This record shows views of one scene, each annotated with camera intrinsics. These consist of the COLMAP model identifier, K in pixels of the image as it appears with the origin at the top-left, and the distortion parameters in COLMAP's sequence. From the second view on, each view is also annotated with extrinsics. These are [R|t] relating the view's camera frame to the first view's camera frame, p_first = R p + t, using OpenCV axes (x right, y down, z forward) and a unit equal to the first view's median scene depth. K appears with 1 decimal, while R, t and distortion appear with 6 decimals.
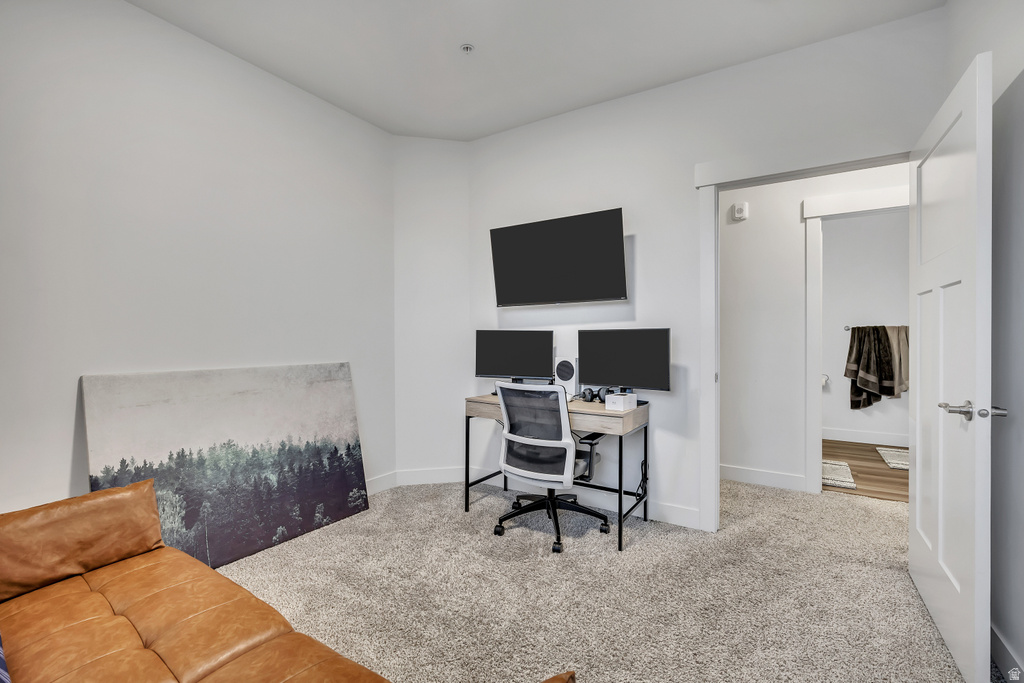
lens RADIAL K [[458.4, 0, 511.4], [0, 458.4, 339.5], [0, 0, 1]] dist [-0.009439, 0.002291]
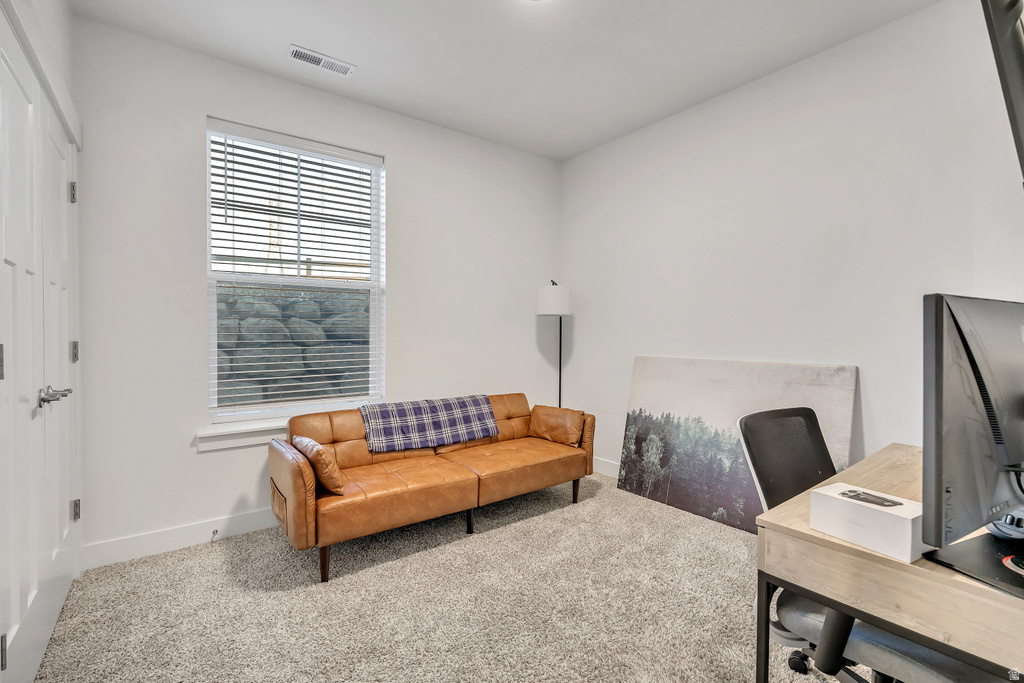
lens RADIAL K [[458.4, 0, 511.4], [0, 458.4, 339.3], [0, 0, 1]] dist [-0.009439, 0.002291]
pose [[-0.348226, 0.008622, -0.937371, 0.732006], [-0.004836, 0.999928, 0.010994, -0.000600], [0.937398, 0.008361, -0.348159, 0.969755]]
